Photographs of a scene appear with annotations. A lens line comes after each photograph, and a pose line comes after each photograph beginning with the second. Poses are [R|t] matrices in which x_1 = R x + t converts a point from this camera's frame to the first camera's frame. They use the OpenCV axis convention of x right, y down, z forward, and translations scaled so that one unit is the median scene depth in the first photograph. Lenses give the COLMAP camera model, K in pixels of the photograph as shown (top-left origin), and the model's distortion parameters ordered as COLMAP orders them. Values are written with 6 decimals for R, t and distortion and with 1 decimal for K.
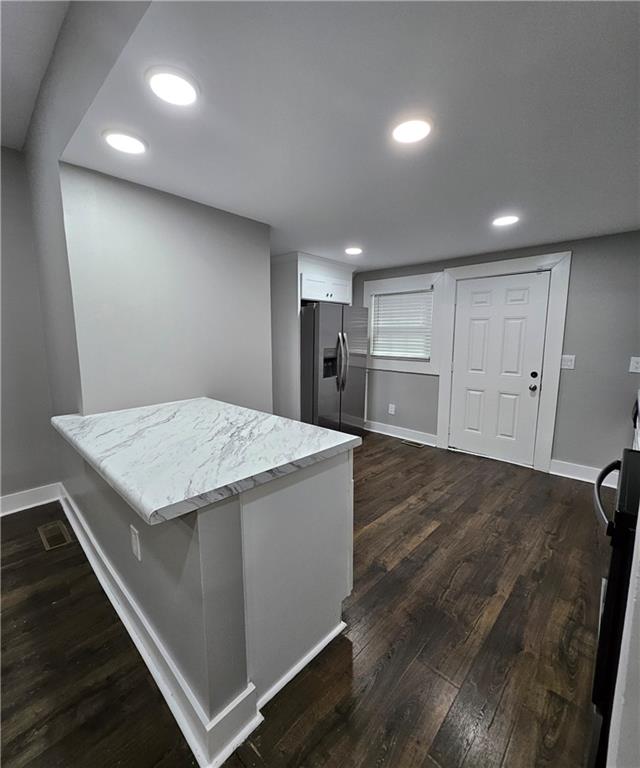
lens RADIAL K [[333.6, 0, 321.5], [0, 333.6, 378.5], [0, 0, 1]] dist [0.005047, -0.001859]
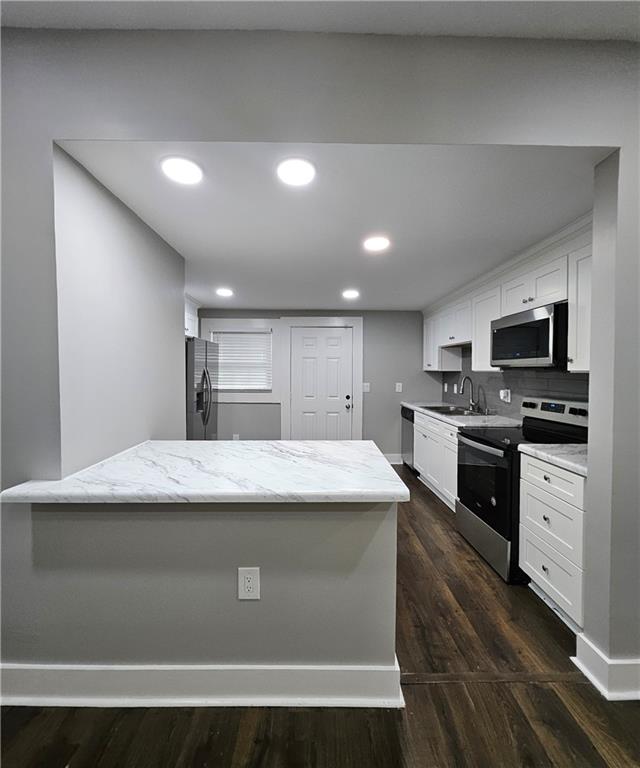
lens RADIAL K [[333.6, 0, 318.0], [0, 333.6, 376.9], [0, 0, 1]] dist [0.005047, -0.001859]
pose [[0.724146, -0.011710, 0.689547, -0.418515], [0.086826, 0.993448, -0.074312, -0.002877], [-0.684159, 0.113683, 0.720418, 0.043147]]
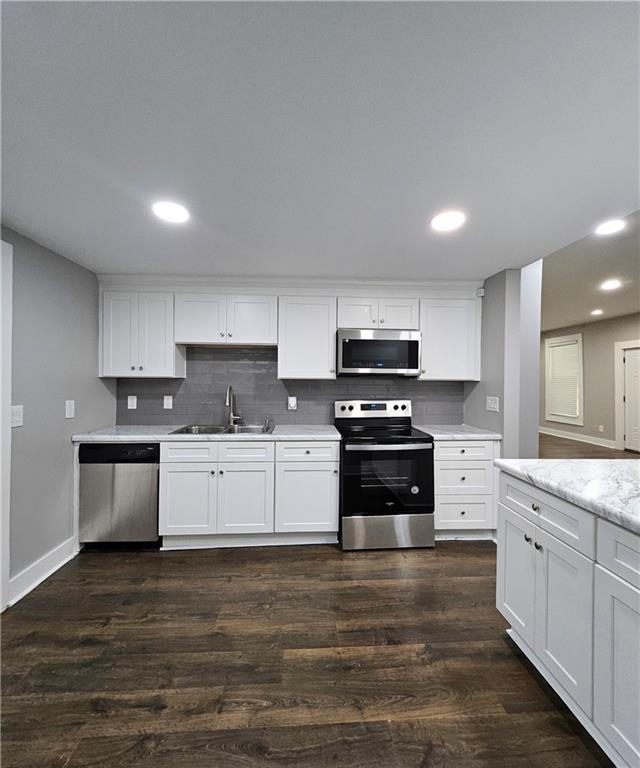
lens RADIAL K [[333.6, 0, 319.3], [0, 333.6, 378.7], [0, 0, 1]] dist [0.005047, -0.001859]
pose [[-0.715173, -0.001984, 0.698945, -0.113598], [0.084050, 0.992495, 0.088819, -0.114087], [-0.693875, 0.122267, -0.709639, 0.927579]]
